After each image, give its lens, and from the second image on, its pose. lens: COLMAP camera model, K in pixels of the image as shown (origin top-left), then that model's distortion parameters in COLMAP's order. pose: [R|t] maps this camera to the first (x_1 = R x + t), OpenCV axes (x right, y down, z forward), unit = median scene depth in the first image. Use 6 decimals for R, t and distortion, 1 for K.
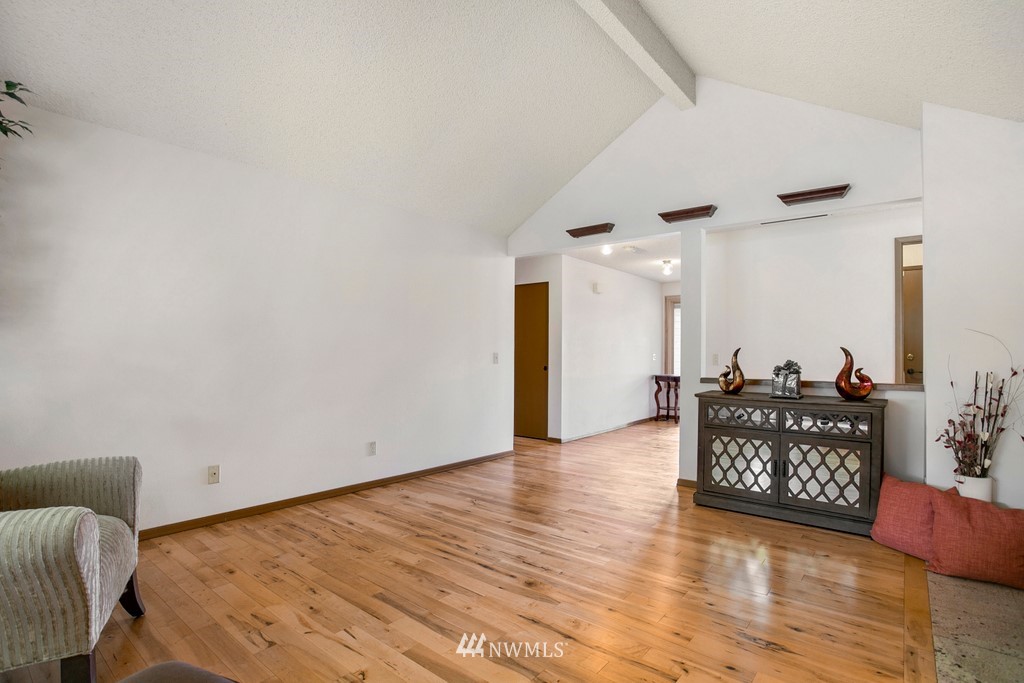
lens RADIAL K [[497.6, 0, 502.7], [0, 497.6, 346.6], [0, 0, 1]] dist [-0.074706, 0.035894]
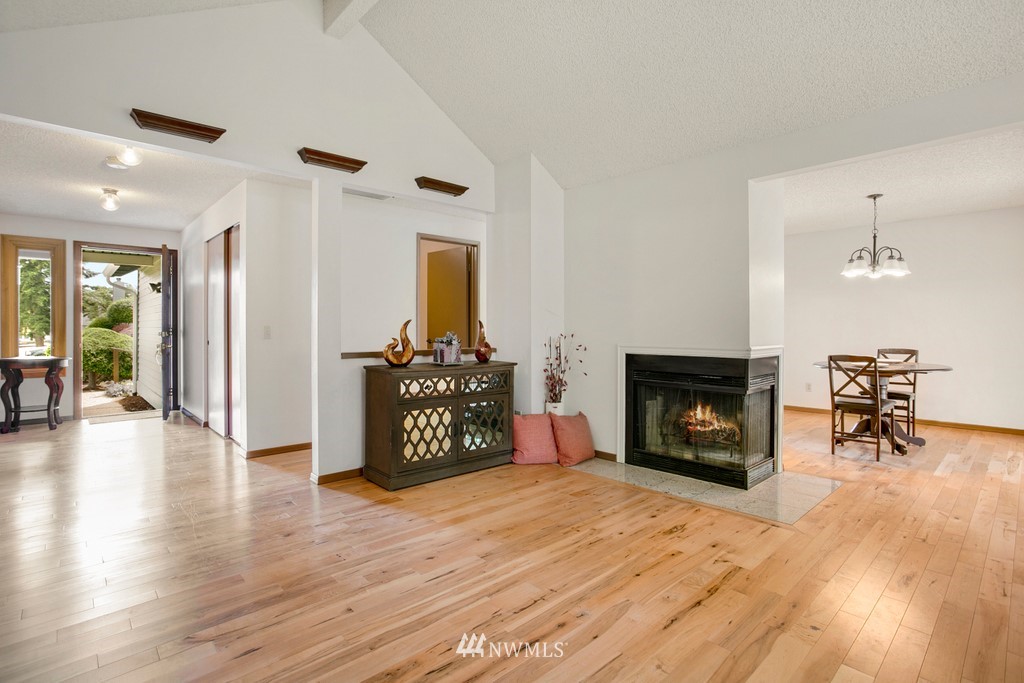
lens RADIAL K [[495.0, 0, 514.7], [0, 495.0, 333.7], [0, 0, 1]] dist [-0.076861, 0.034930]
pose [[0.128071, -0.014498, 0.991659, -0.514298], [-0.016657, 0.999721, 0.016767, 0.012018], [-0.991625, -0.018666, 0.127794, 0.716345]]
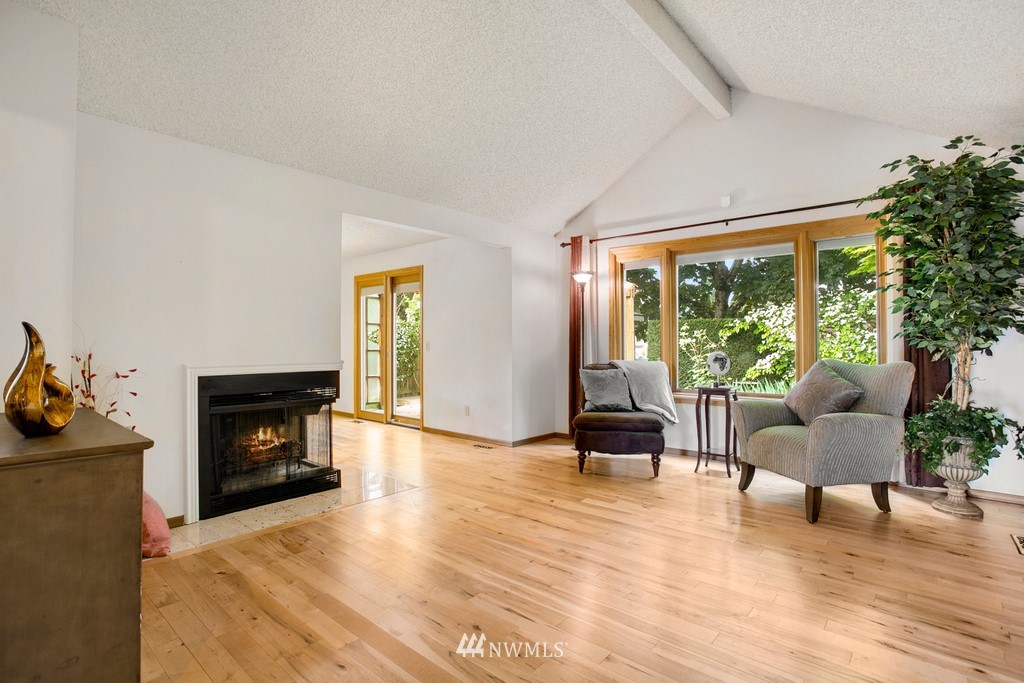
lens RADIAL K [[490.1, 0, 512.0], [0, 490.1, 341.5], [0, 0, 1]] dist [-0.071414, 0.033467]
pose [[-0.999793, -0.006028, 0.019453, 0.105774], [-0.006544, 0.999625, -0.026572, 0.030903], [-0.019286, -0.026694, -0.999458, 1.477415]]
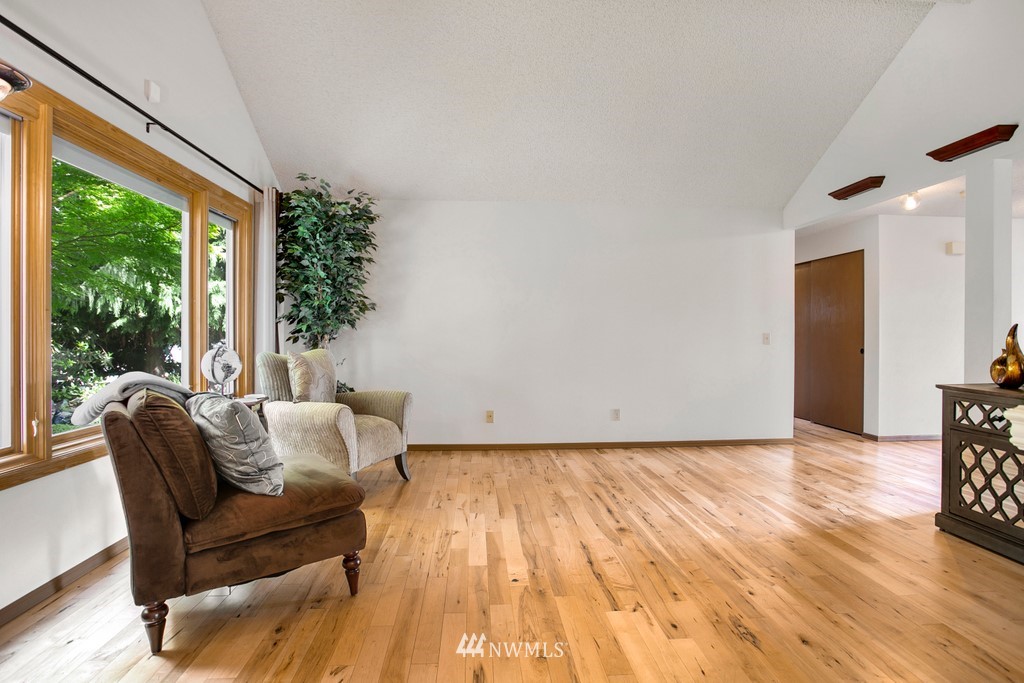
lens RADIAL K [[495.0, 0, 514.7], [0, 495.0, 333.7], [0, 0, 1]] dist [-0.076861, 0.034930]
pose [[0.696996, -0.006450, -0.717046, 0.505786], [0.013561, 0.999899, 0.004187, 0.004349], [0.716946, -0.012643, 0.697014, 0.003819]]
